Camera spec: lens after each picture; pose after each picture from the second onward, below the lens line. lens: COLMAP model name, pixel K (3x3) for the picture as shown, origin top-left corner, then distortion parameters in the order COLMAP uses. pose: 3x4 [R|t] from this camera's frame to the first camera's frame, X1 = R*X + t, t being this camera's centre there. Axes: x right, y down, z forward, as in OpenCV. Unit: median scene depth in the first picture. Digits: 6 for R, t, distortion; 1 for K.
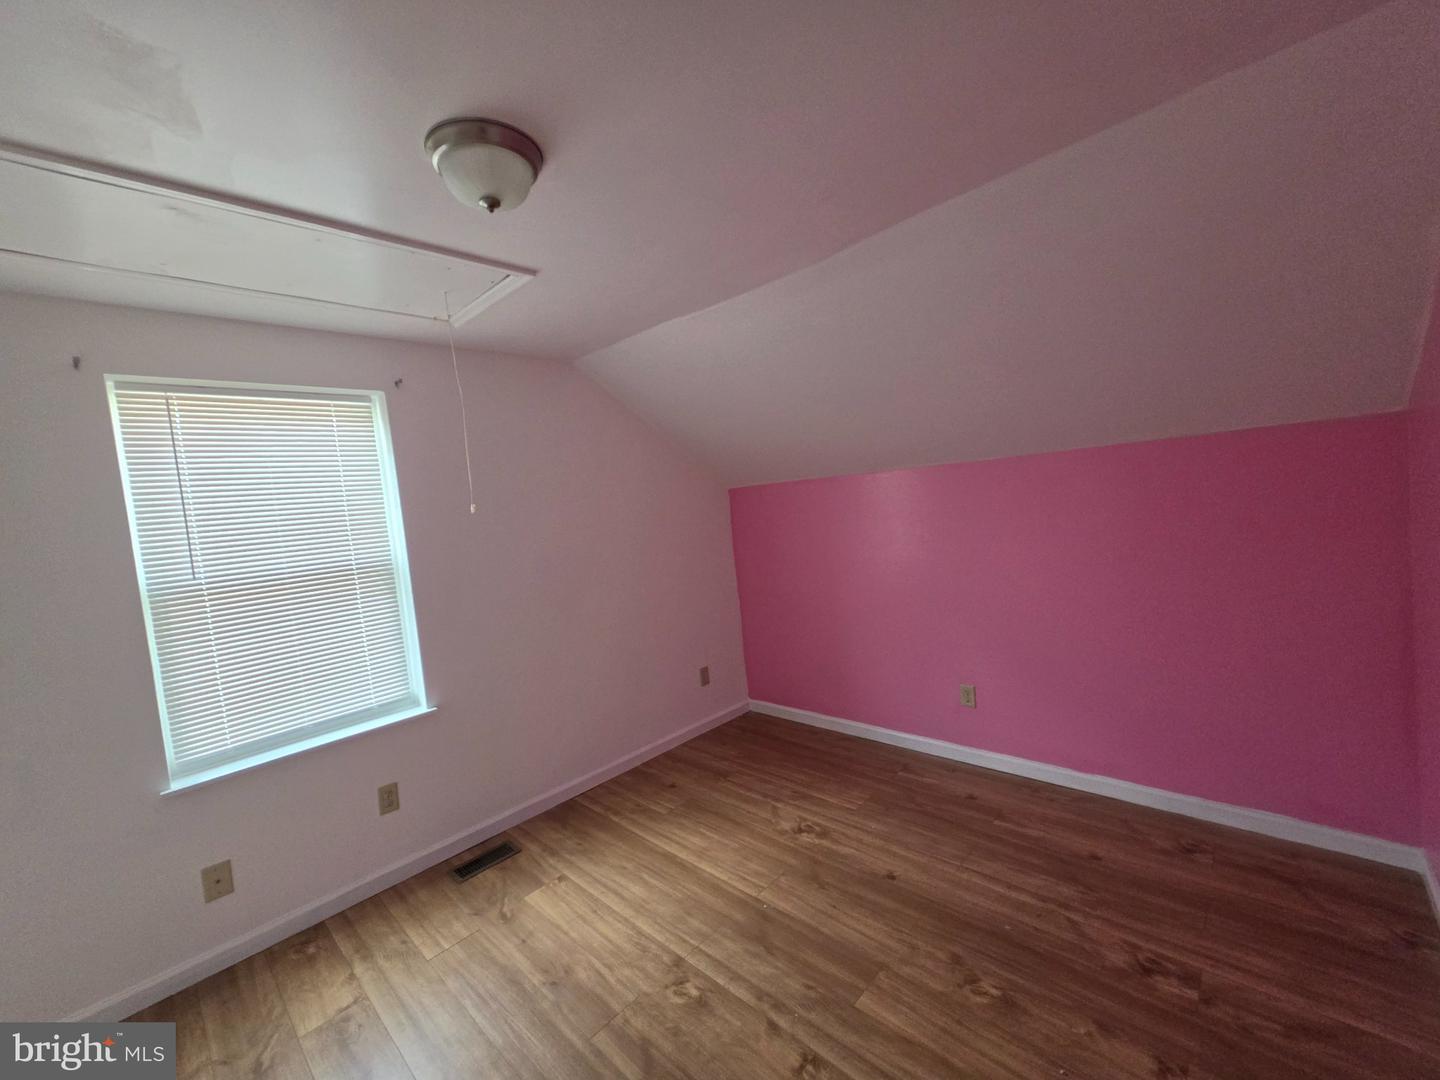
lens RADIAL K [[577.3, 0, 716.4], [0, 577.3, 538.3], [0, 0, 1]] dist [0.000203, 0.000414]
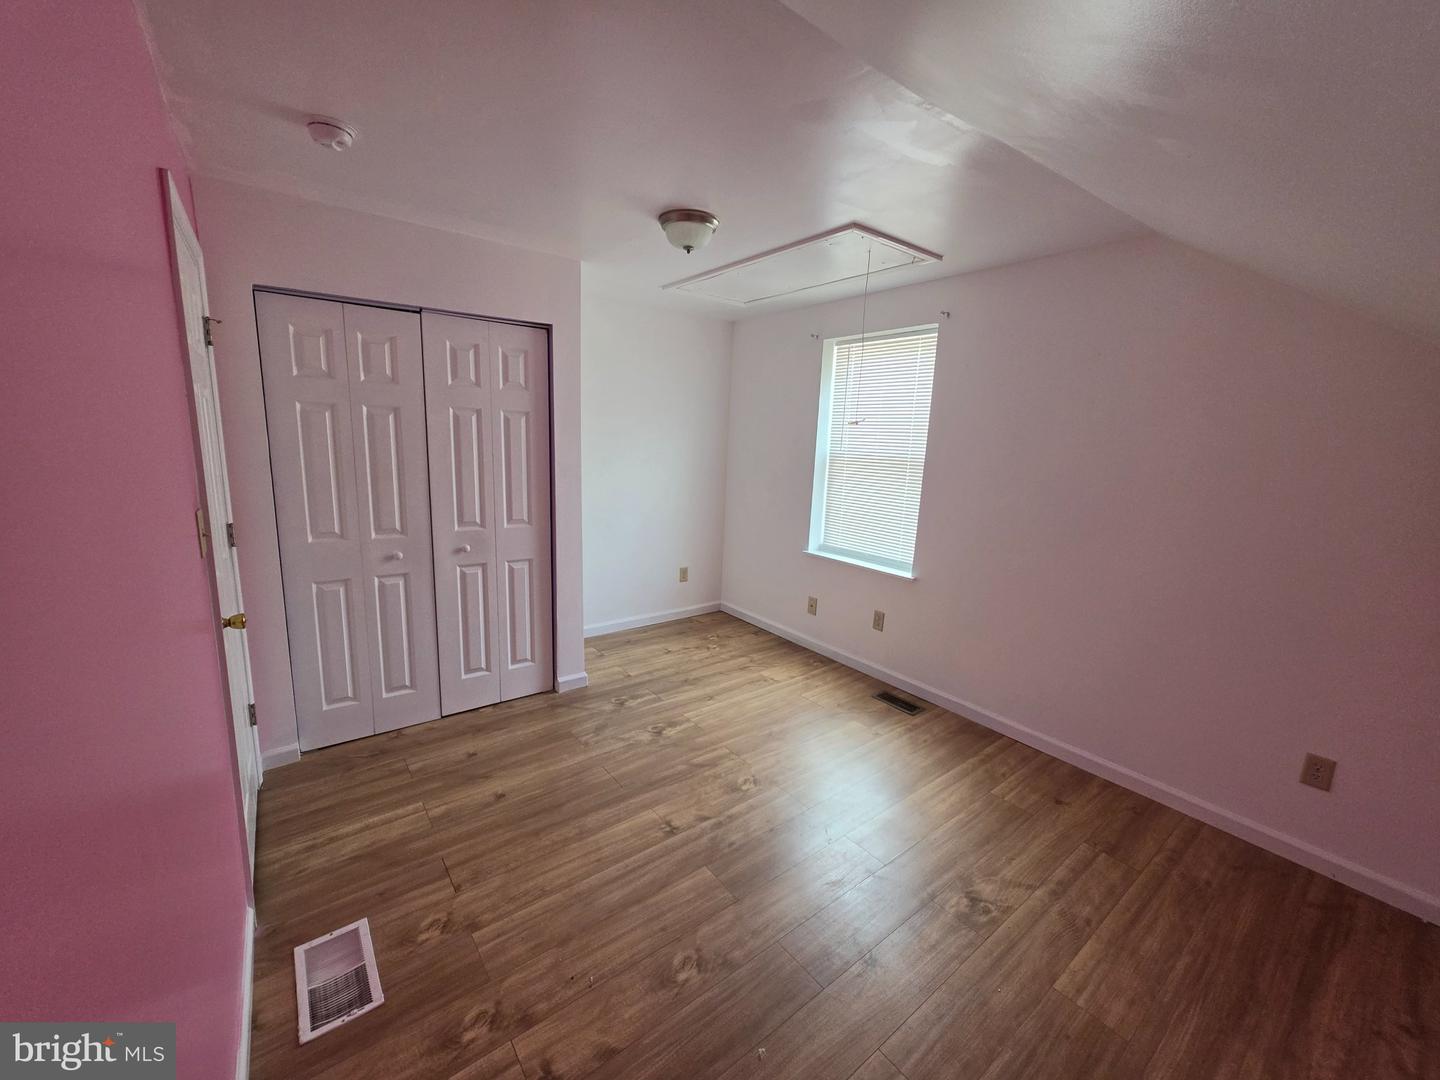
lens RADIAL K [[577.3, 0, 717.2], [0, 577.3, 539.0], [0, 0, 1]] dist [0.000203, 0.000414]
pose [[-0.159760, 0.264296, -0.951117, 0.908590], [-0.085164, 0.956210, 0.280016, -0.130945], [0.983475, 0.125737, -0.130256, 0.836605]]
